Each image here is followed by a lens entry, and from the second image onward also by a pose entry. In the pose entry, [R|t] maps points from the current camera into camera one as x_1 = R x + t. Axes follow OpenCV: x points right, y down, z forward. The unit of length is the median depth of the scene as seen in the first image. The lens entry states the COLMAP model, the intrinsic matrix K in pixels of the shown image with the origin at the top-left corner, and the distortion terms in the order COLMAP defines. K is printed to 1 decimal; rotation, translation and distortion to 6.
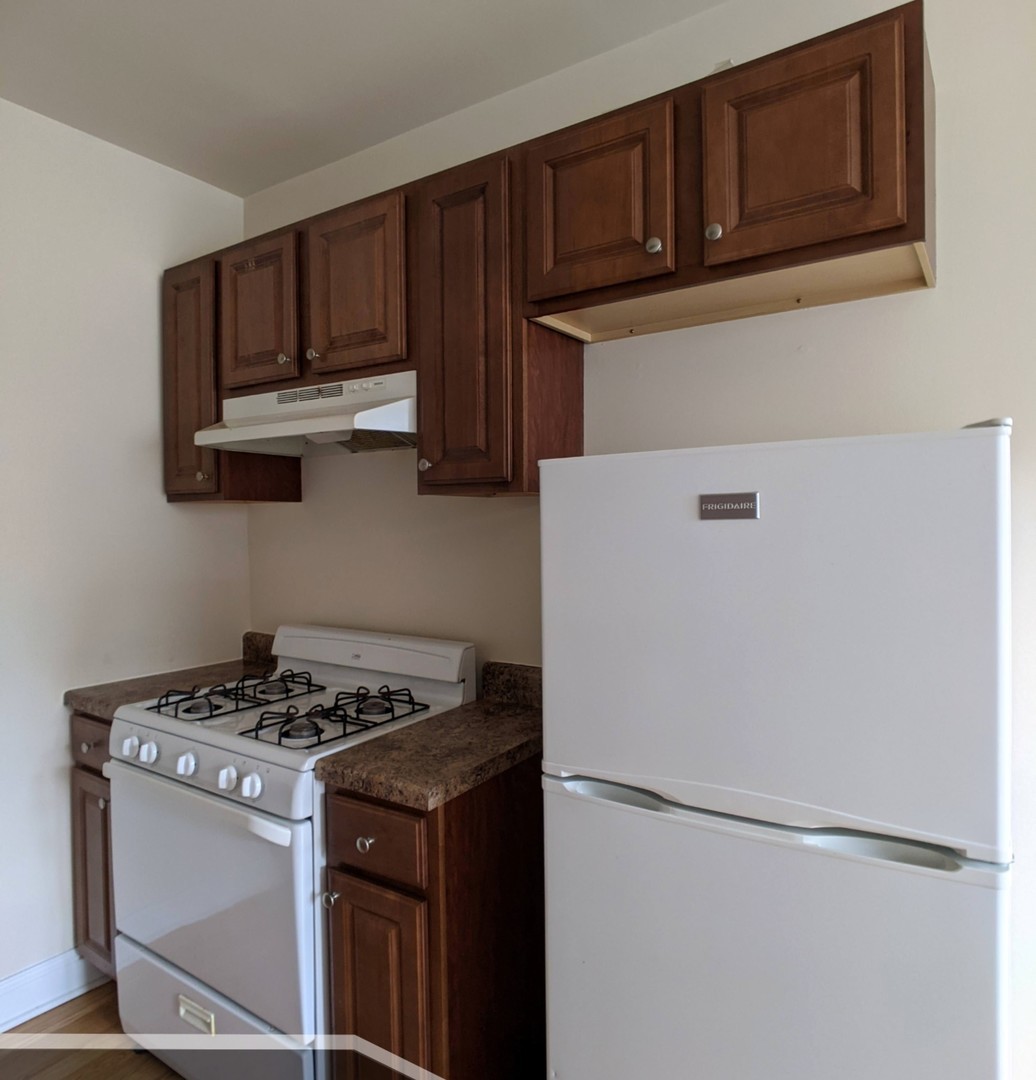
lens RADIAL K [[728.0, 0, 518.0], [0, 728.0, 540.0], [0, 0, 1]] dist [-0.000979, -0.021279]
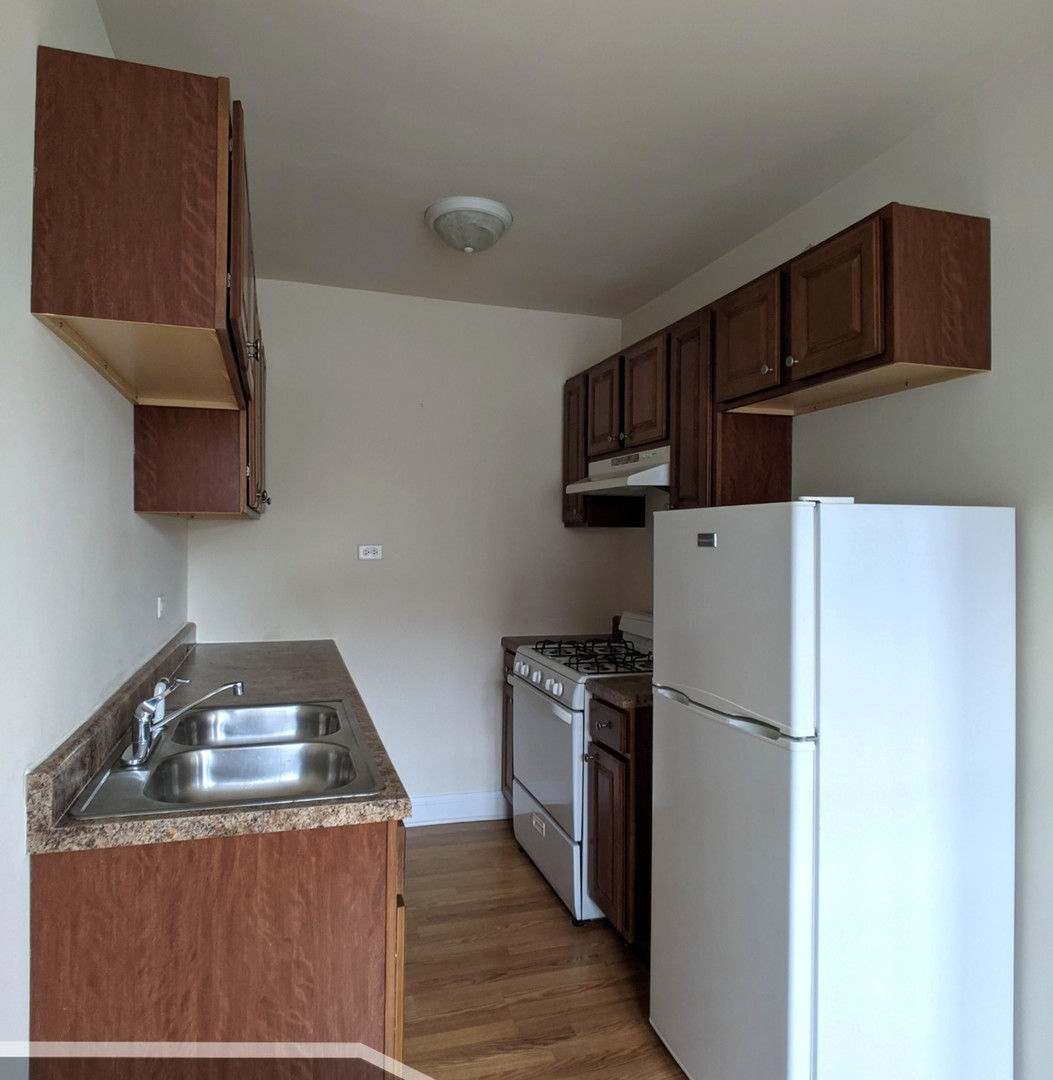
lens RADIAL K [[786.4, 0, 526.5], [0, 786.4, 540.0], [0, 0, 1]] dist [-0.002083, -0.000519]
pose [[0.778913, 0.018842, -0.626848, 0.675642], [-0.031246, 0.999473, -0.008783, -0.008127], [0.626353, 0.026428, 0.779092, -0.490616]]
